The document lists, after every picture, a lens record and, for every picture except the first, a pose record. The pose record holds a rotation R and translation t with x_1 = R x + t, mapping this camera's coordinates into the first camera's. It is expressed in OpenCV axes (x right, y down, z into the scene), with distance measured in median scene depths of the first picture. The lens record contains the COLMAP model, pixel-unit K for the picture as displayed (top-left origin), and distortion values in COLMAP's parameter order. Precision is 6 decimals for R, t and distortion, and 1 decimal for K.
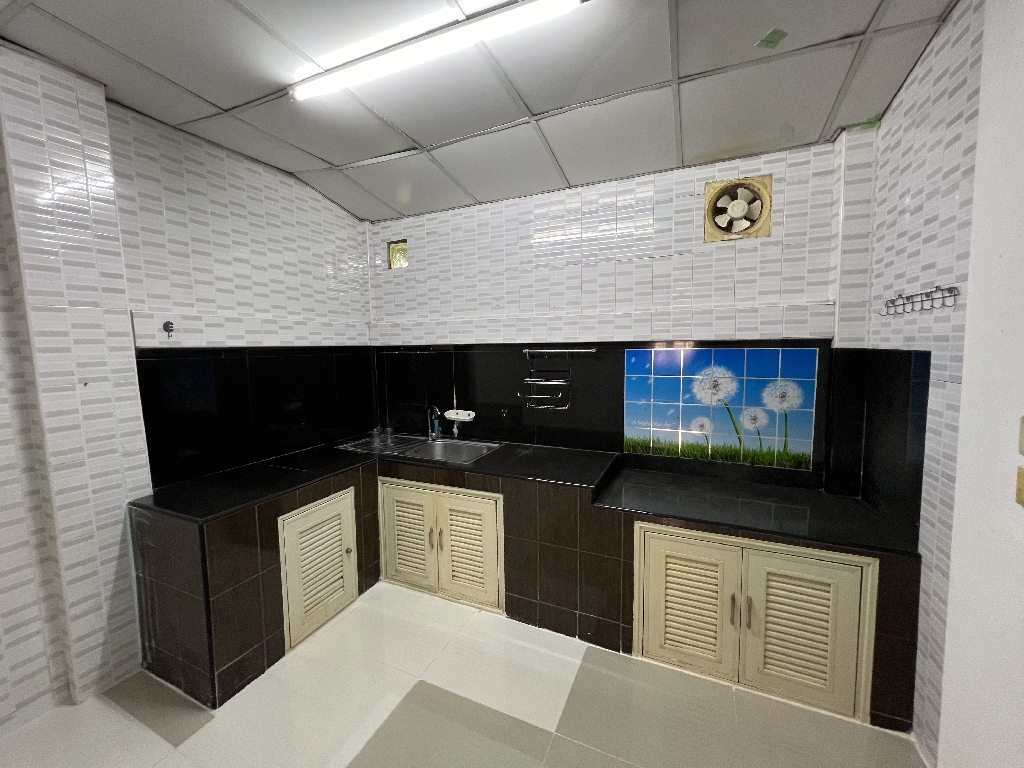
lens RADIAL K [[410.6, 0, 510.2], [0, 410.6, 377.7], [0, 0, 1]] dist [-0.002555, 0.000833]
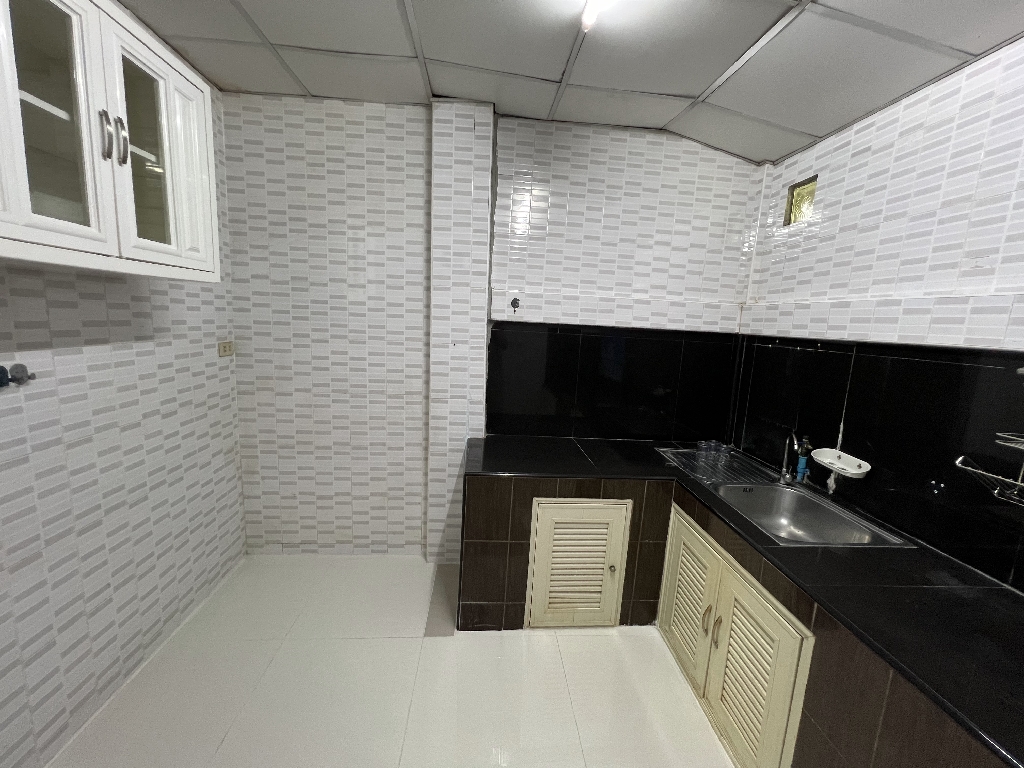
lens RADIAL K [[410.6, 0, 512.0], [0, 410.6, 380.7], [0, 0, 1]] dist [-0.002555, 0.000833]
pose [[0.478025, 0.169028, -0.861929, 0.172858], [-0.132032, 0.983987, 0.119739, -0.038641], [0.868366, 0.056564, 0.492688, 0.362116]]
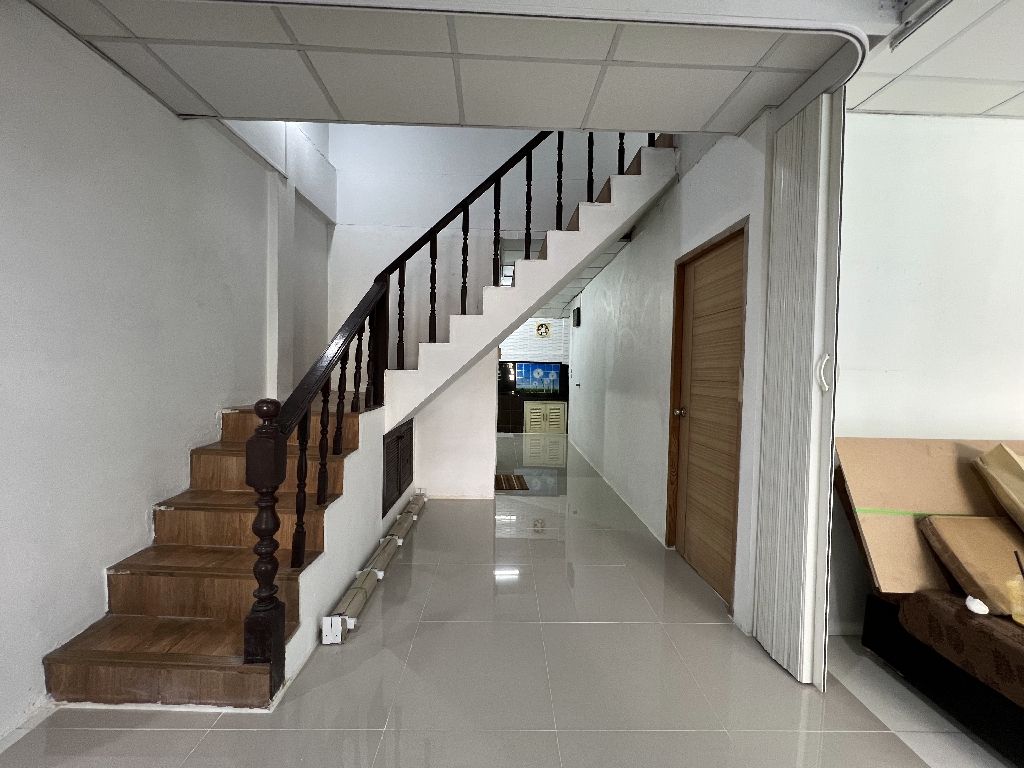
lens RADIAL K [[410.6, 0, 509.0], [0, 410.6, 380.5], [0, 0, 1]] dist [-0.002555, 0.000833]
pose [[0.898814, 0.019411, 0.437899, -0.552468], [0.003888, 0.998627, -0.052246, 0.110536], [-0.438312, 0.048662, 0.897505, -0.899653]]
